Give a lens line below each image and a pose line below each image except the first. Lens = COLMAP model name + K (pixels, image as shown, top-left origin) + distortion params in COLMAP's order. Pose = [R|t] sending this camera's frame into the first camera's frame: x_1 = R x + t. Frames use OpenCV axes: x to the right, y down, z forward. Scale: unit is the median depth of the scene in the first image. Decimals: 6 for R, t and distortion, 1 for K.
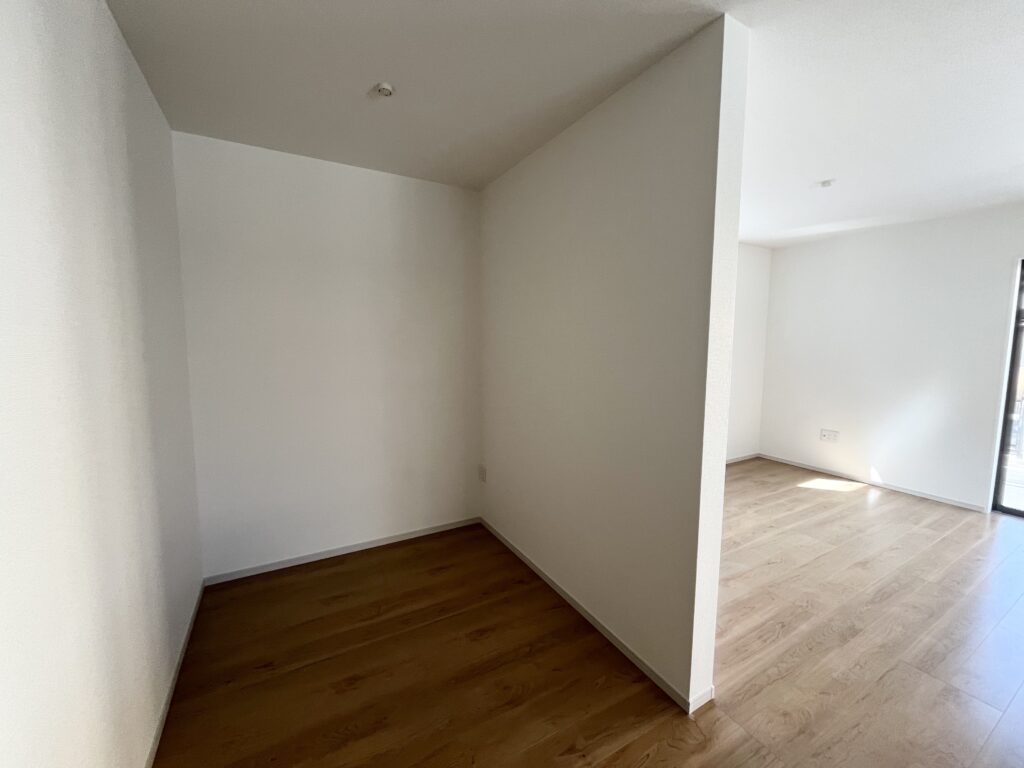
lens RADIAL K [[411.4, 0, 512.0], [0, 411.4, 384.0], [0, 0, 1]] dist [-0.002800, -0.000303]
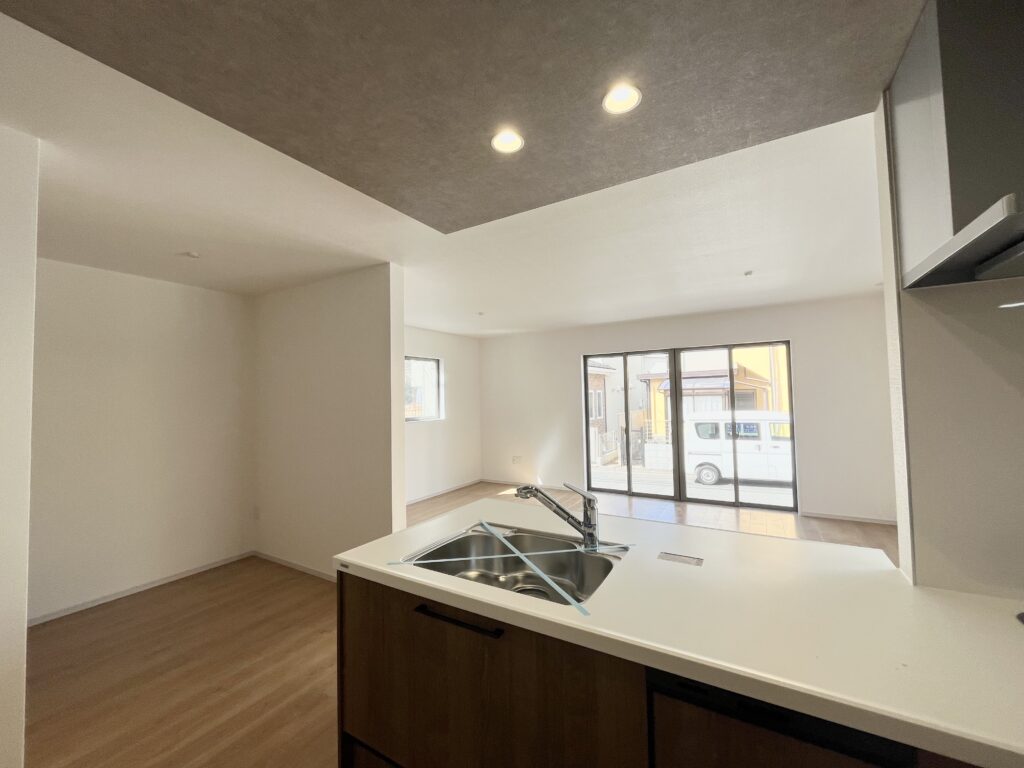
lens RADIAL K [[411.4, 0, 512.0], [0, 411.4, 384.0], [0, 0, 1]] dist [-0.002800, -0.000303]
pose [[0.871698, -0.004816, 0.490019, -0.004594], [0.073890, 0.989811, -0.121716, 0.039895], [-0.484440, 0.142307, 0.863172, -0.485741]]
